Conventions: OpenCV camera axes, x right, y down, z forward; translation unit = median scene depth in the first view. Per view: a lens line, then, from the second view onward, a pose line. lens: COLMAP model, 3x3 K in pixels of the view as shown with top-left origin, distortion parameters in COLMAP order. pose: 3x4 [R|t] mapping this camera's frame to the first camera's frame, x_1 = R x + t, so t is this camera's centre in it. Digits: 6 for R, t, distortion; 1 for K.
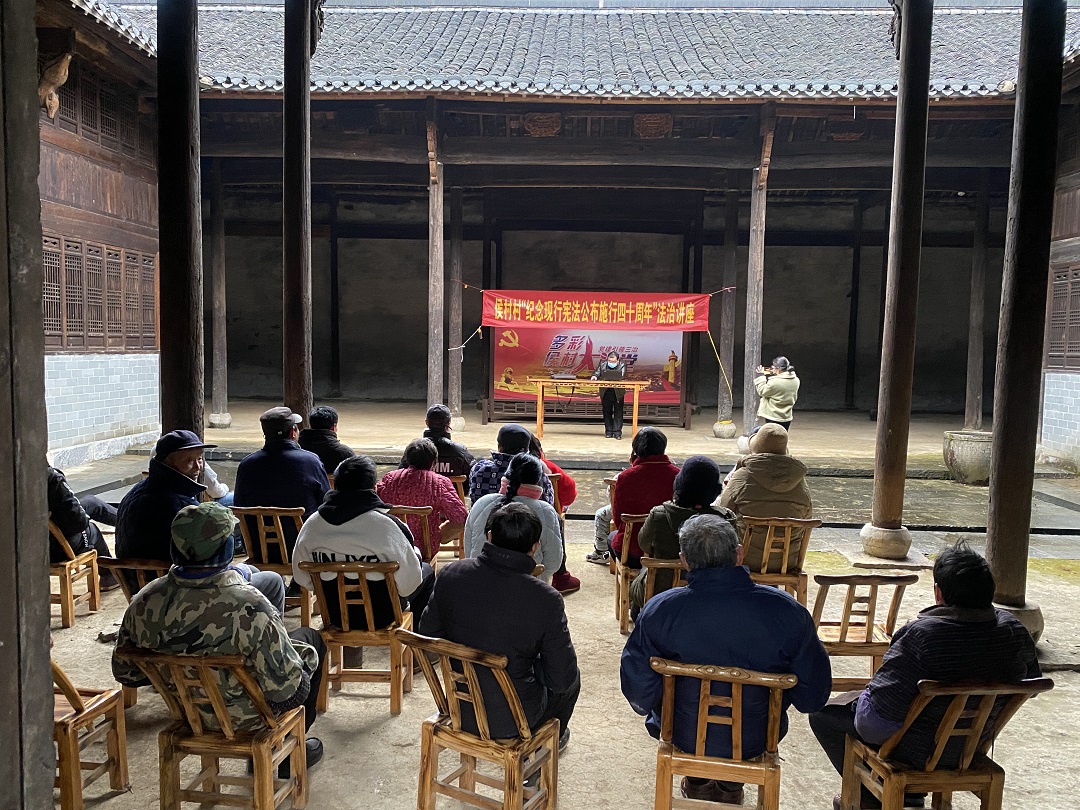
lens RADIAL K [[885.9, 0, 540.0], [0, 885.9, 405.0], [0, 0, 1]] dist [0.003225, -0.000789]
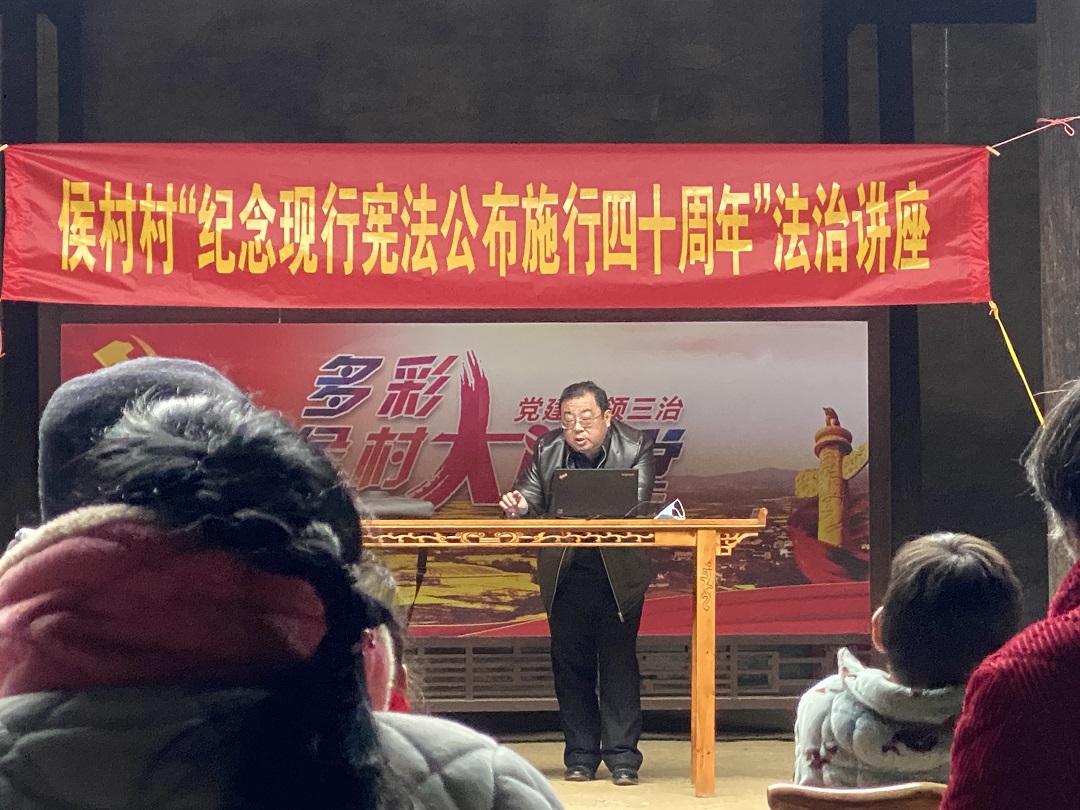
lens RADIAL K [[3033.7, 0, 540.0], [0, 3033.7, 405.0], [0, 0, 1]] dist [-0.029412, -0.553170]
pose [[0.994114, -0.025094, 0.105395, -0.011868], [0.038033, 0.991726, -0.122611, 0.035755], [-0.101446, 0.125898, 0.986843, 0.234131]]
